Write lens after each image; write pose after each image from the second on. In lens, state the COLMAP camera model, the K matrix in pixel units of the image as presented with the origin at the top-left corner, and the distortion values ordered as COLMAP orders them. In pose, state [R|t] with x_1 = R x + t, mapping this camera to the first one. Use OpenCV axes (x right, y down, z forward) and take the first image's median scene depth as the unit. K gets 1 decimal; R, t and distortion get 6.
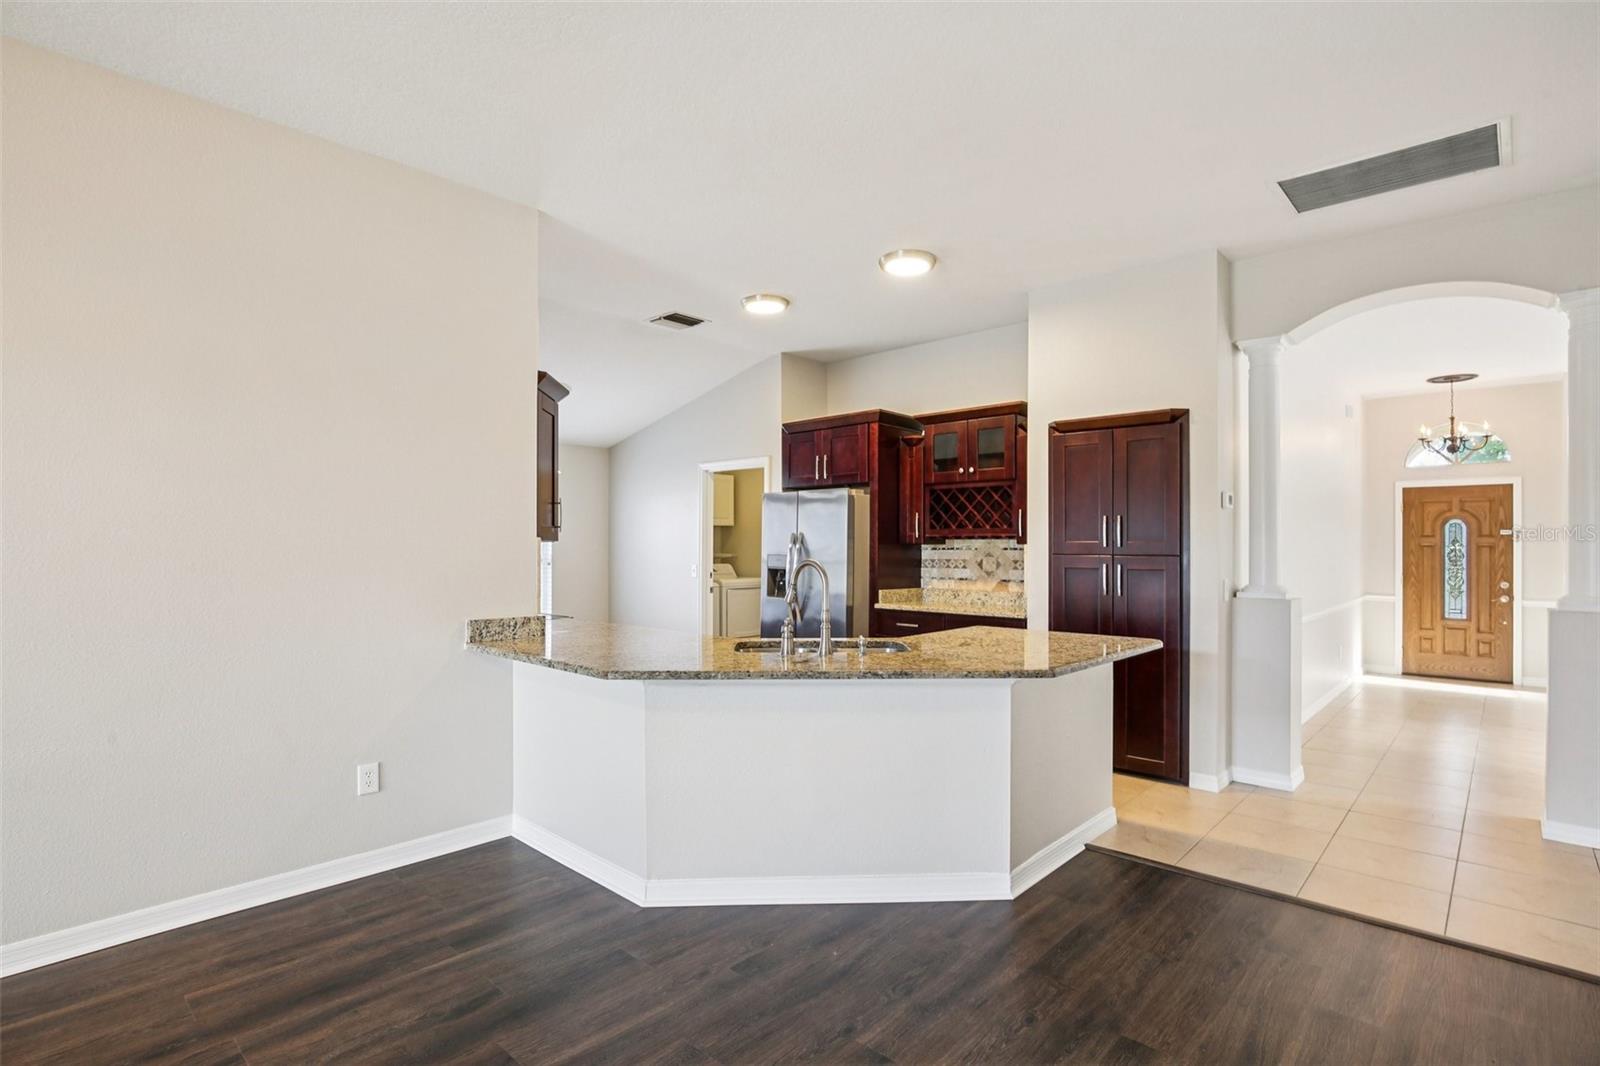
lens RADIAL K [[788.7, 0, 797.5], [0, 788.7, 539.1], [0, 0, 1]] dist [-0.013916, -0.000134]
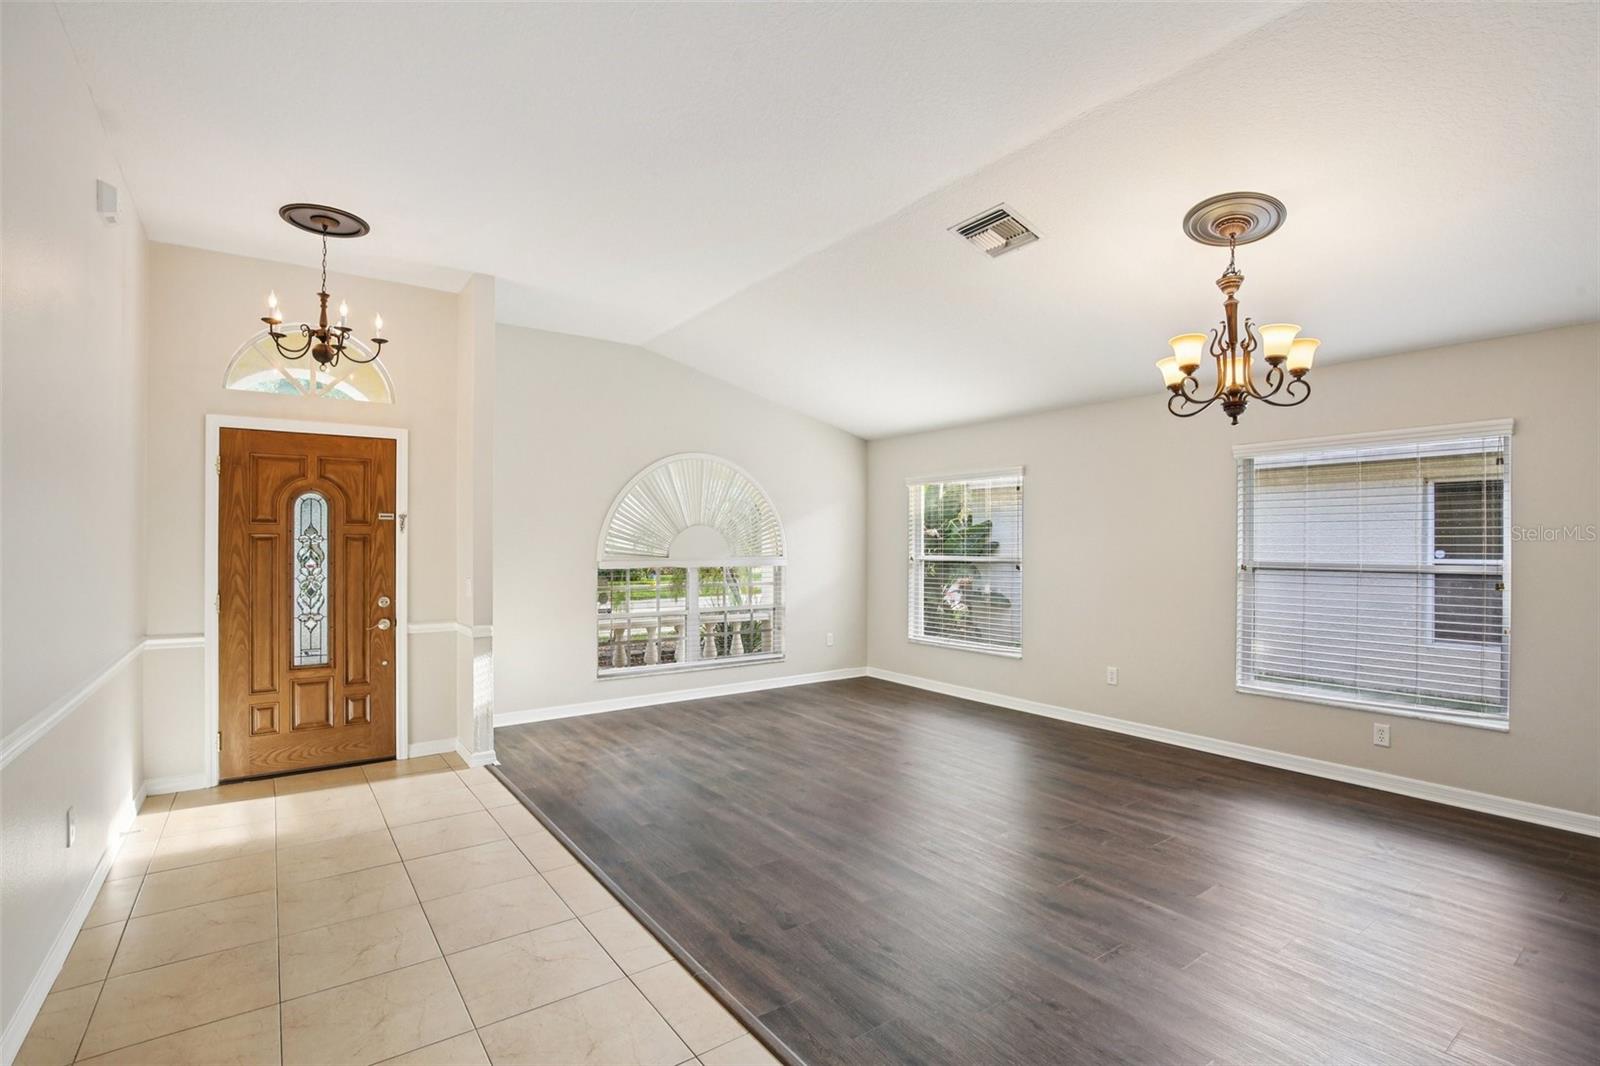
lens RADIAL K [[742.2, 0, 798.8], [0, 742.2, 539.2], [0, 0, 1]] dist [-0.029310, 0.000696]
pose [[0.201995, 0.004174, 0.979378, 0.420149], [-0.005127, 0.999982, -0.003205, 0.009776], [-0.979373, -0.004374, 0.202012, 0.584485]]
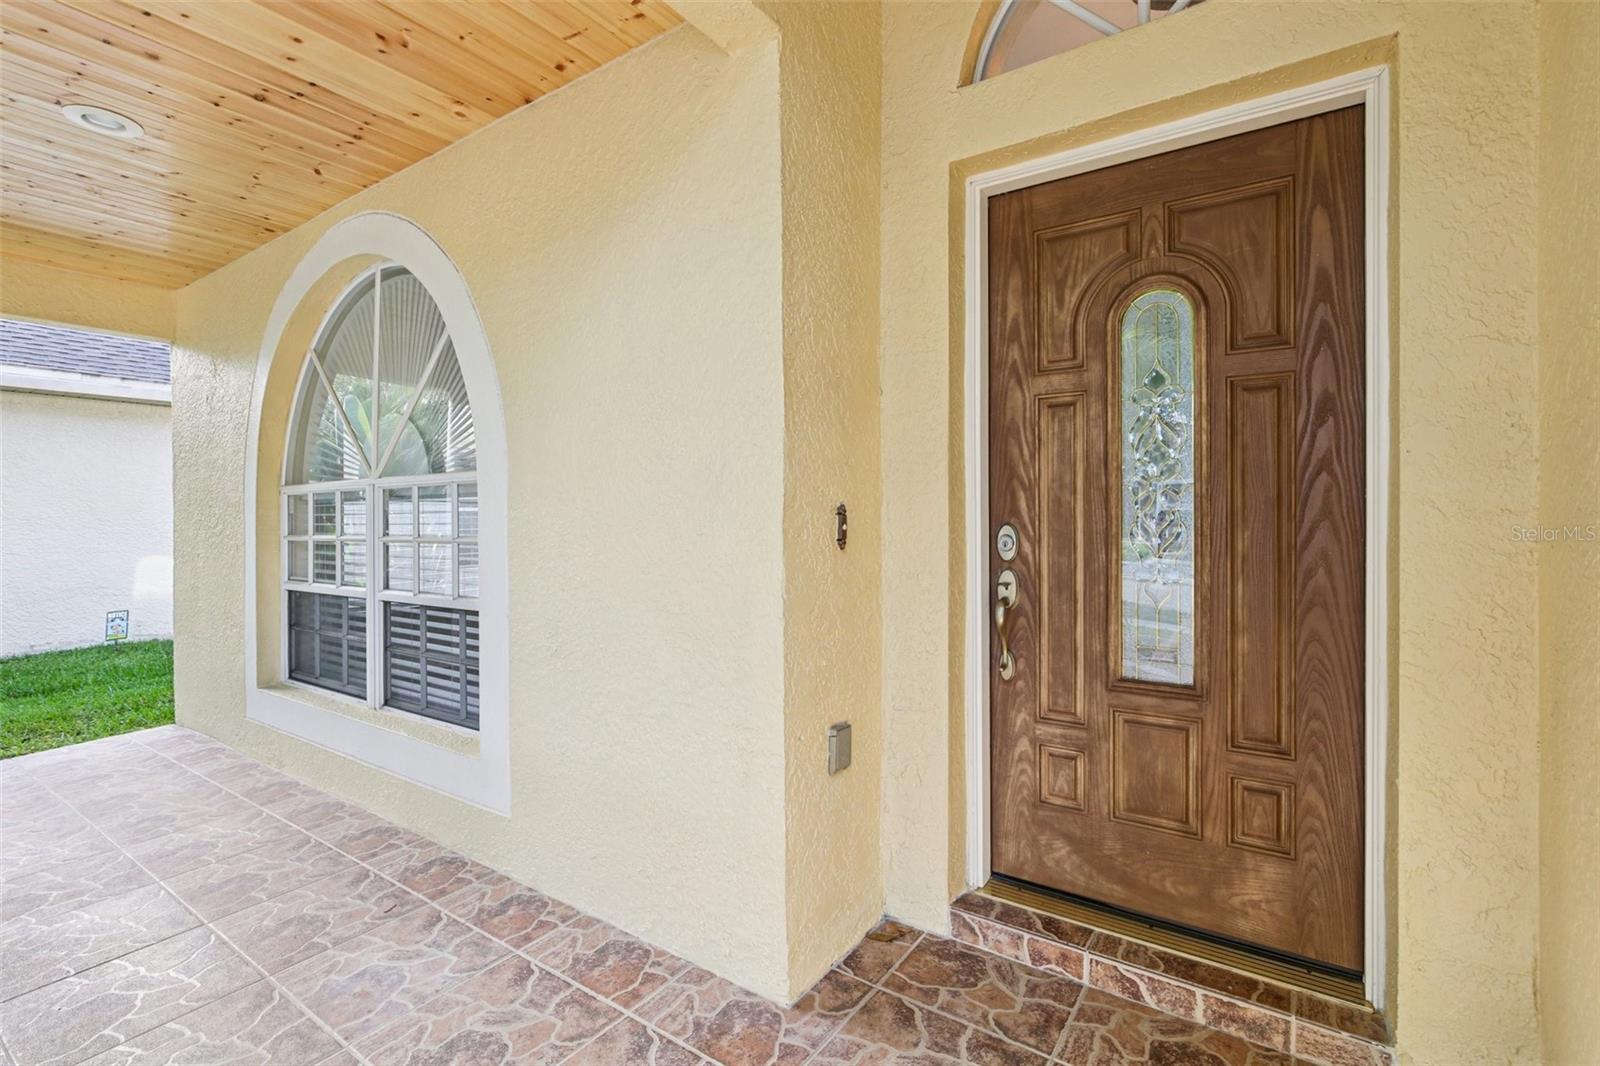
lens RADIAL K [[757.8, 0, 800.0], [0, 757.8, 533.0], [0, 0, 1]] dist [-0.010803, -0.000247]
pose [[0.985752, -0.002895, 0.168180, 0.744181], [0.001964, 0.999982, 0.005702, 0.055411], [-0.168193, -0.005291, 0.985740, 0.841205]]
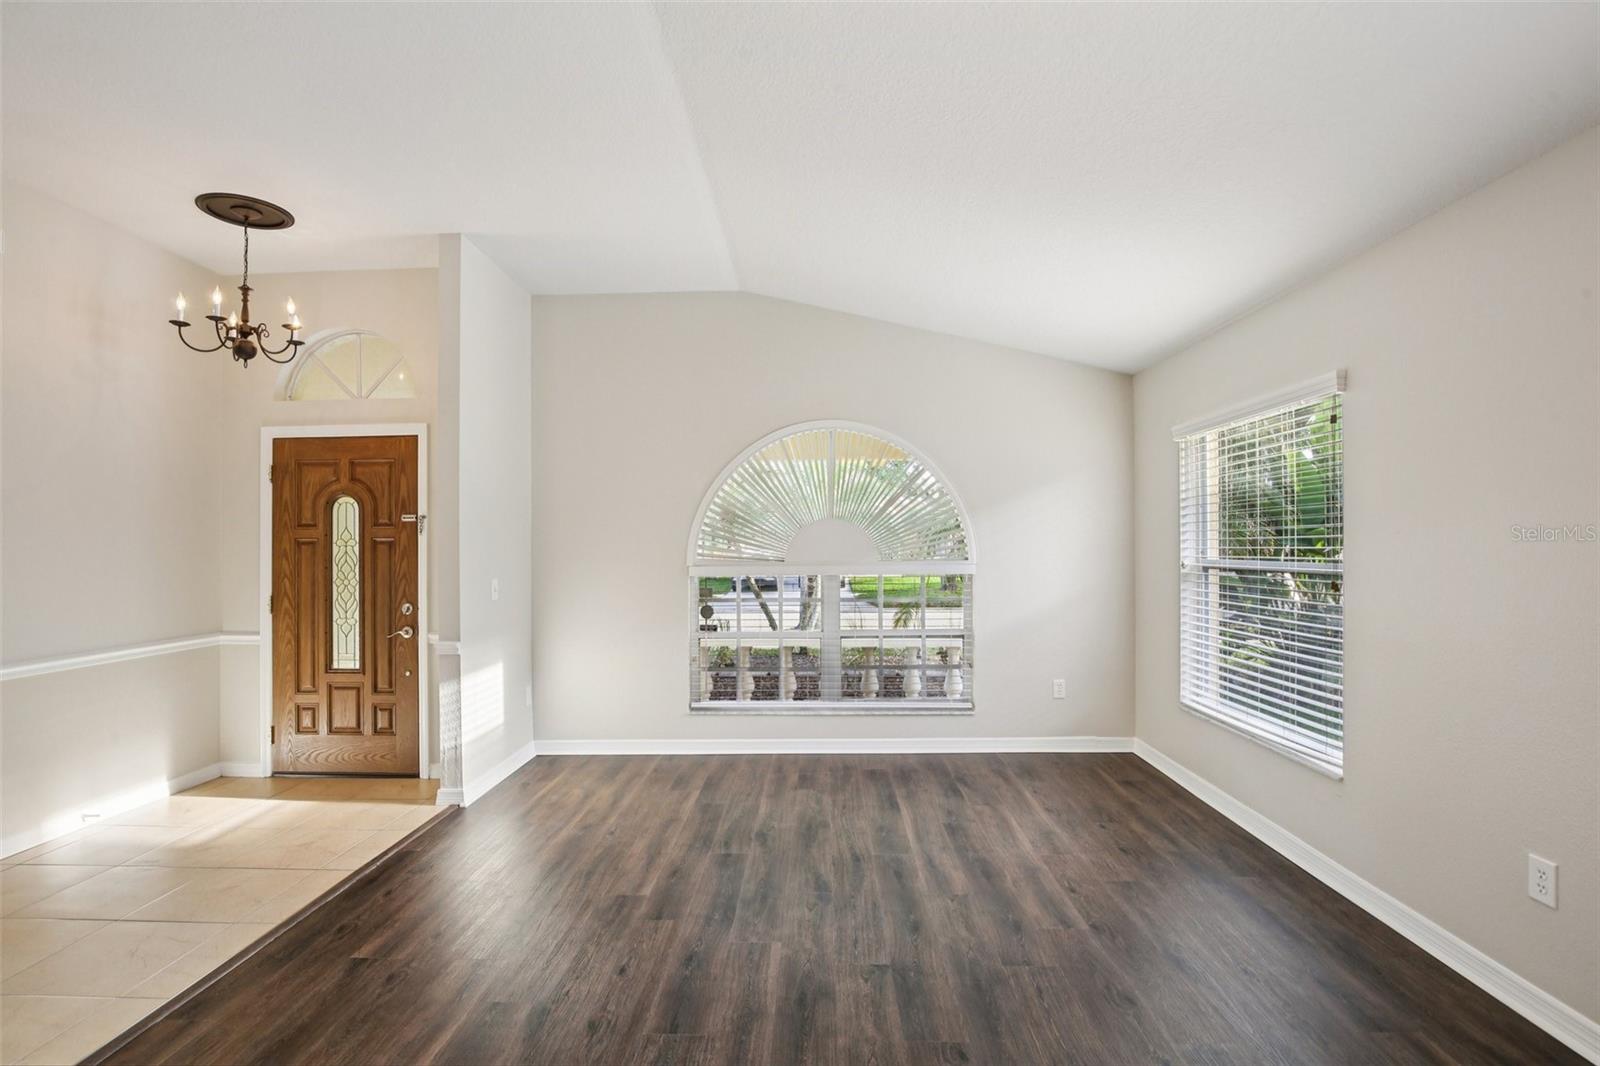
lens RADIAL K [[742.2, 0, 798.8], [0, 742.2, 539.2], [0, 0, 1]] dist [-0.029310, 0.000696]
pose [[0.758475, -0.002870, 0.651695, 0.803433], [0.007718, 0.999960, -0.004580, 0.012334], [-0.651656, 0.008504, 0.758467, 0.408896]]
